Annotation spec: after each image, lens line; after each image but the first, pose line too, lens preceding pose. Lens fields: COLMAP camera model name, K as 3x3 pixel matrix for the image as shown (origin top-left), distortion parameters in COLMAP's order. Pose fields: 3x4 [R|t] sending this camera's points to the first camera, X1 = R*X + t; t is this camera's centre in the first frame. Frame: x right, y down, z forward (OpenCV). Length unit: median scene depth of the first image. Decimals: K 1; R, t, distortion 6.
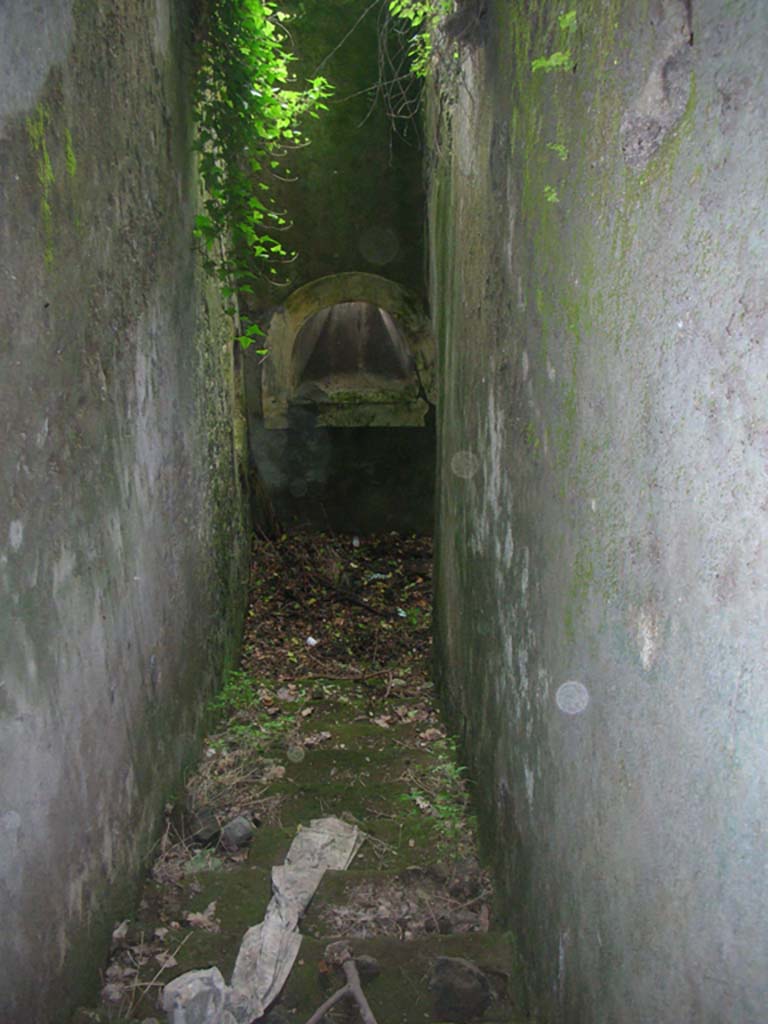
lens RADIAL K [[1150.7, 0, 384.0], [0, 1150.7, 512.0], [0, 0, 1]] dist [-0.222185, -0.003948]
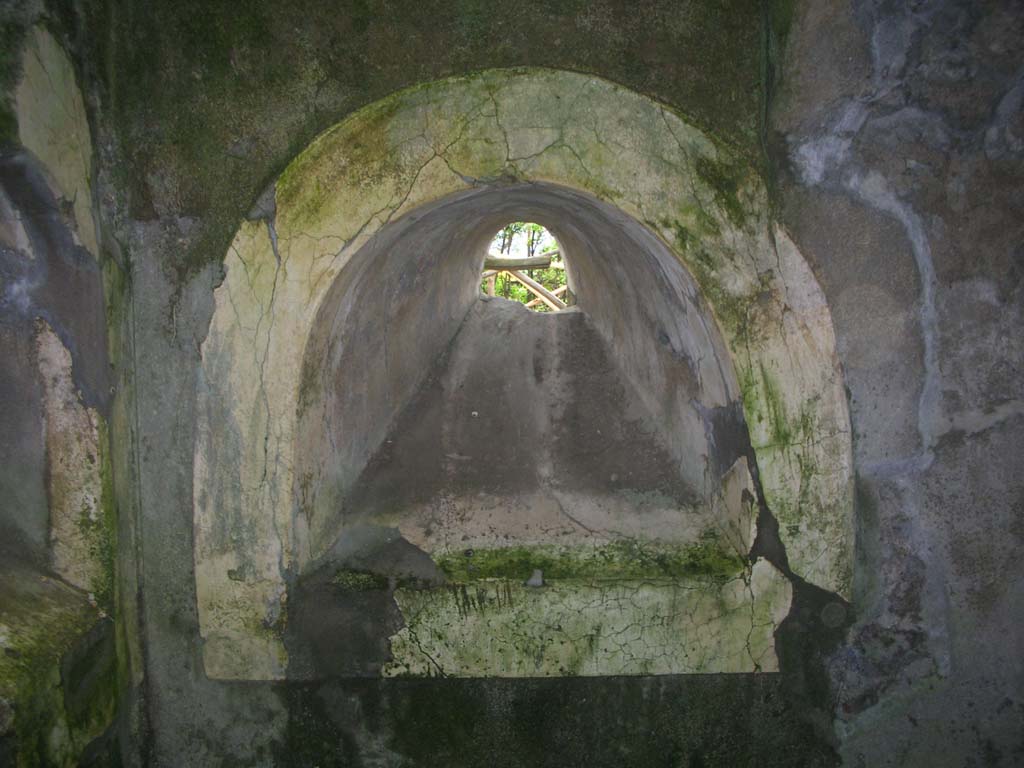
lens RADIAL K [[1150.7, 0, 512.0], [0, 1150.7, 384.0], [0, 0, 1]] dist [-0.222185, -0.003948]
pose [[0.999276, -0.013343, -0.035628, -0.018457], [-0.005702, 0.873368, -0.487027, -0.003015], [0.037615, 0.486877, 0.872660, 0.739845]]
